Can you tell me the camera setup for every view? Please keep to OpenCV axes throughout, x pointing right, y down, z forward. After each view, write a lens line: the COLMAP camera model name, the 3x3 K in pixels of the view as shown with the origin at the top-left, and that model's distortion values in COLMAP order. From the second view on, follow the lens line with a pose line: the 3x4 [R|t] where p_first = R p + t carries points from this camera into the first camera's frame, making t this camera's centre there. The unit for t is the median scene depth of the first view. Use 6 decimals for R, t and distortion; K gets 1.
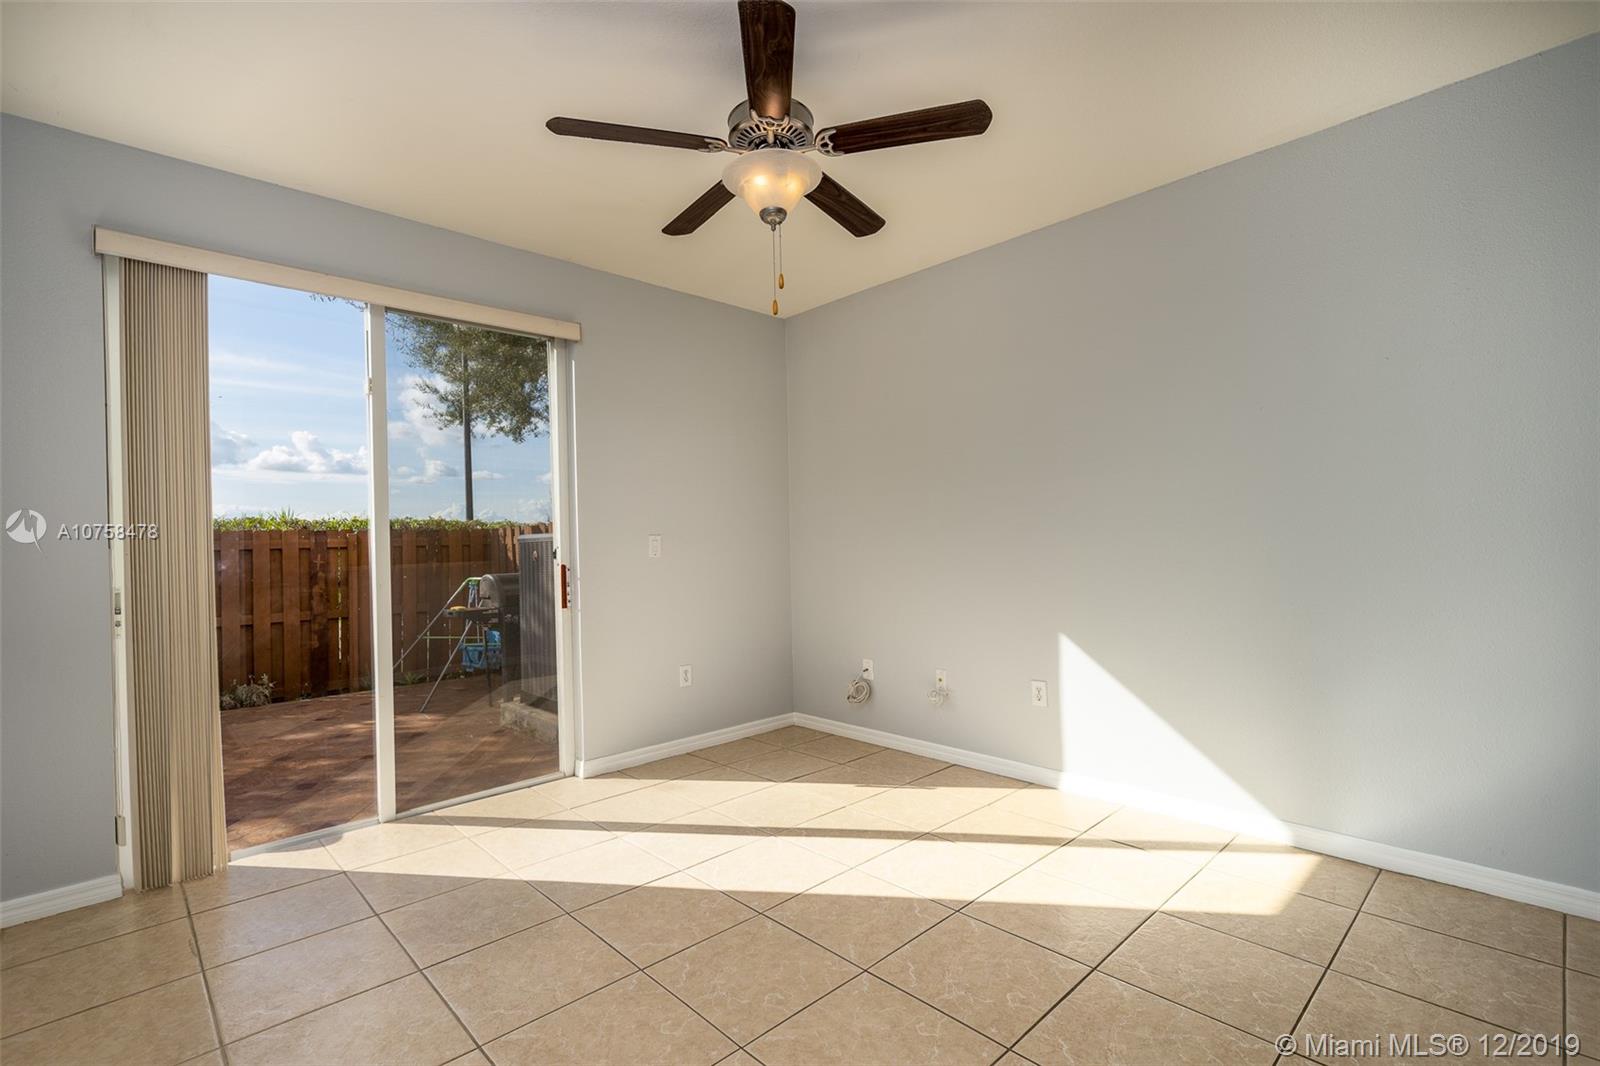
lens RADIAL K [[730.8, 0, 793.0], [0, 730.8, 539.2], [0, 0, 1]] dist [0.004229, 0.000168]
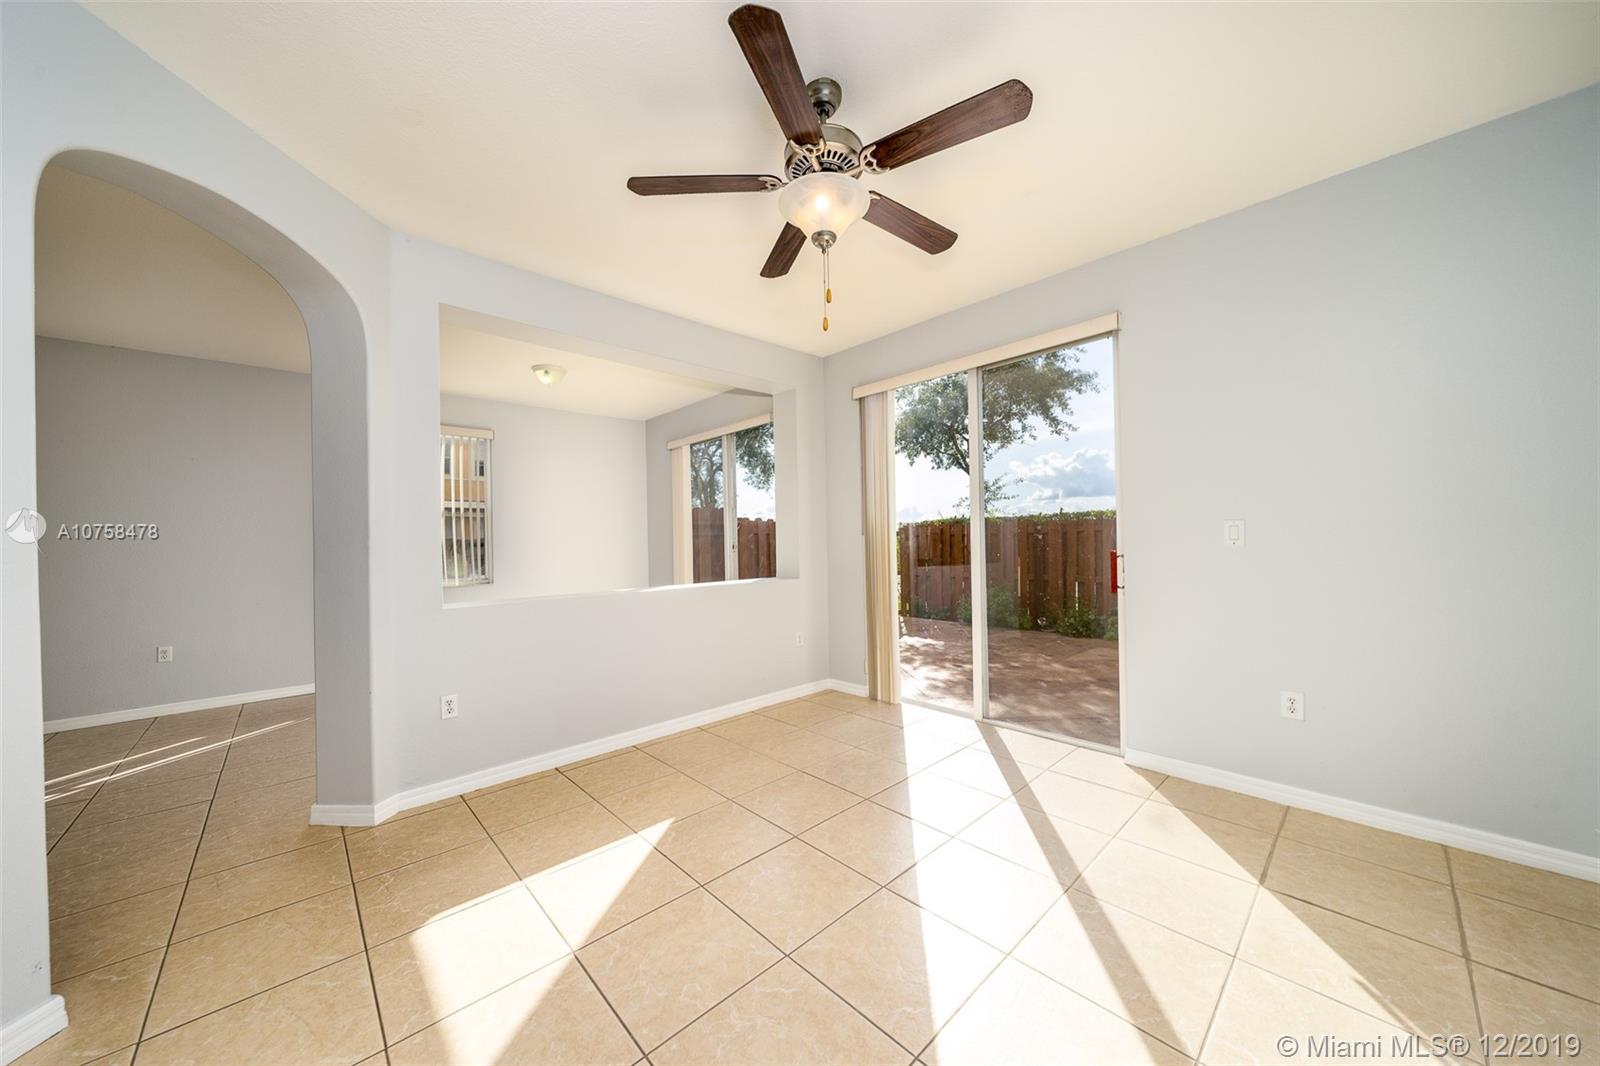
lens RADIAL K [[551.3, 0, 796.3], [0, 551.3, 537.9], [0, 0, 1]] dist [-0.001124, -0.000062]
pose [[-0.009518, 0.015123, -0.999840, 0.502099], [0.024744, 0.999583, 0.014883, -0.006678], [0.999649, -0.024598, -0.009888, 0.599250]]
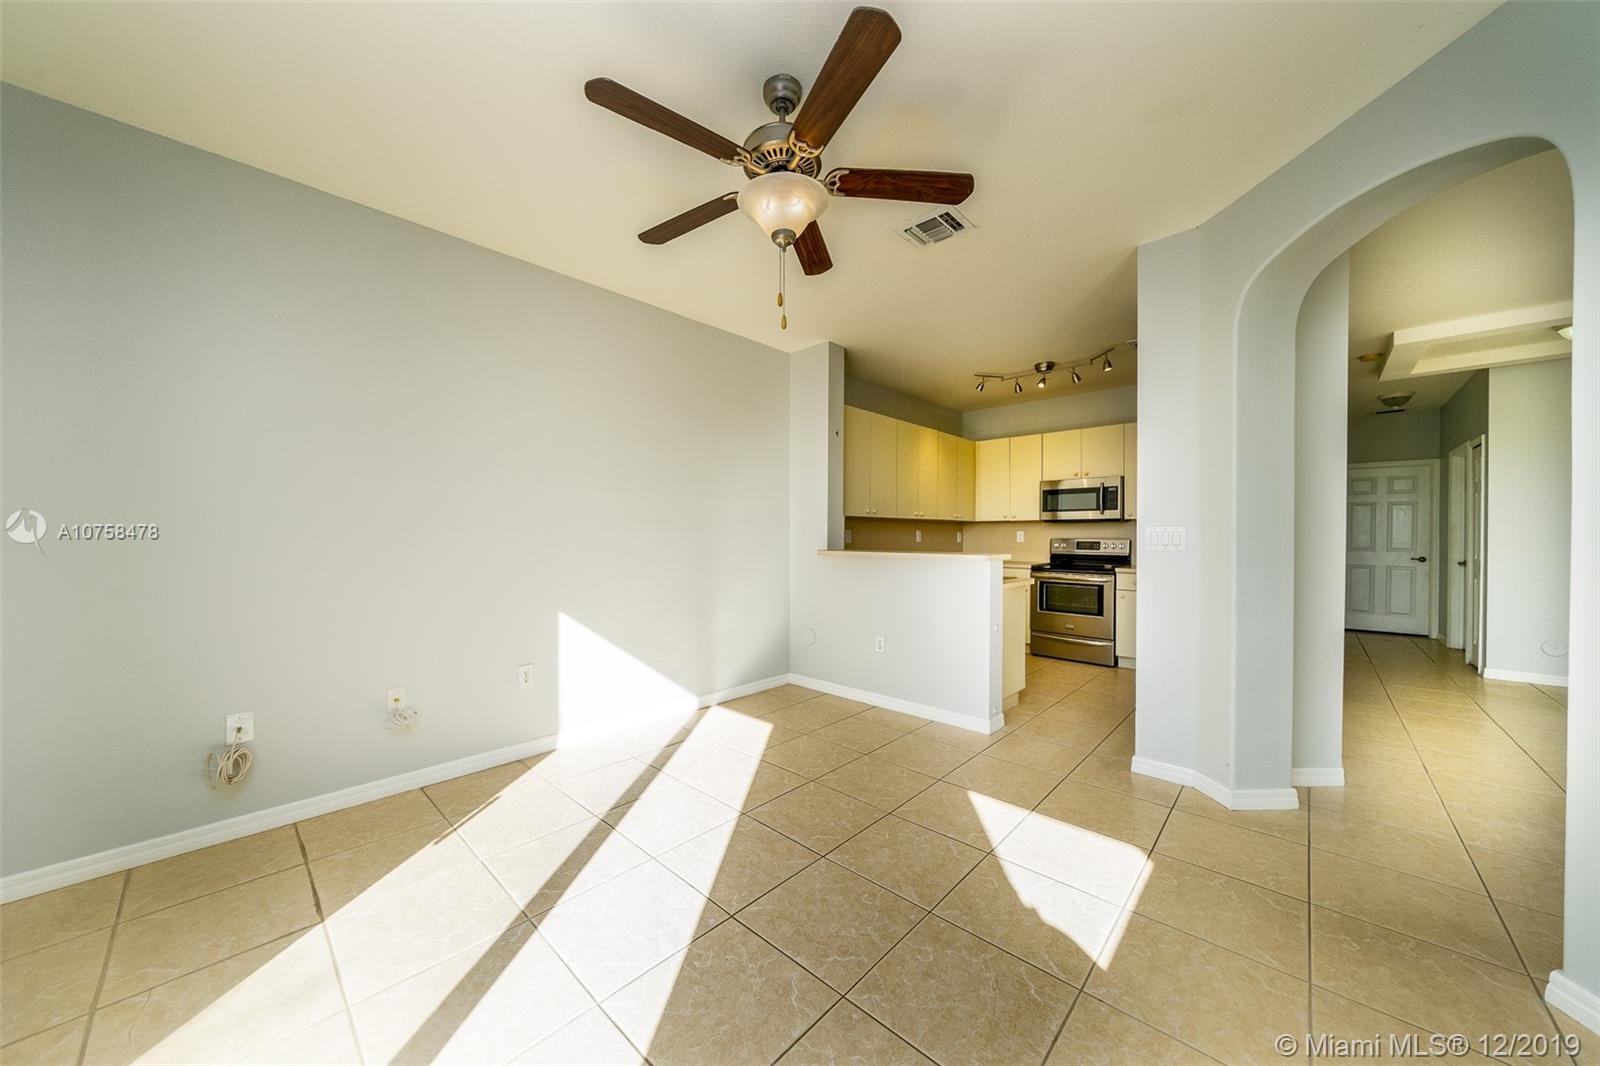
lens RADIAL K [[551.3, 0, 792.8], [0, 551.3, 537.4], [0, 0, 1]] dist [-0.001124, -0.000062]
pose [[-0.055191, 0.015886, 0.998349, -0.529047], [-0.002665, 0.999868, -0.016058, 0.012725], [-0.998472, -0.003547, -0.055141, 0.644405]]
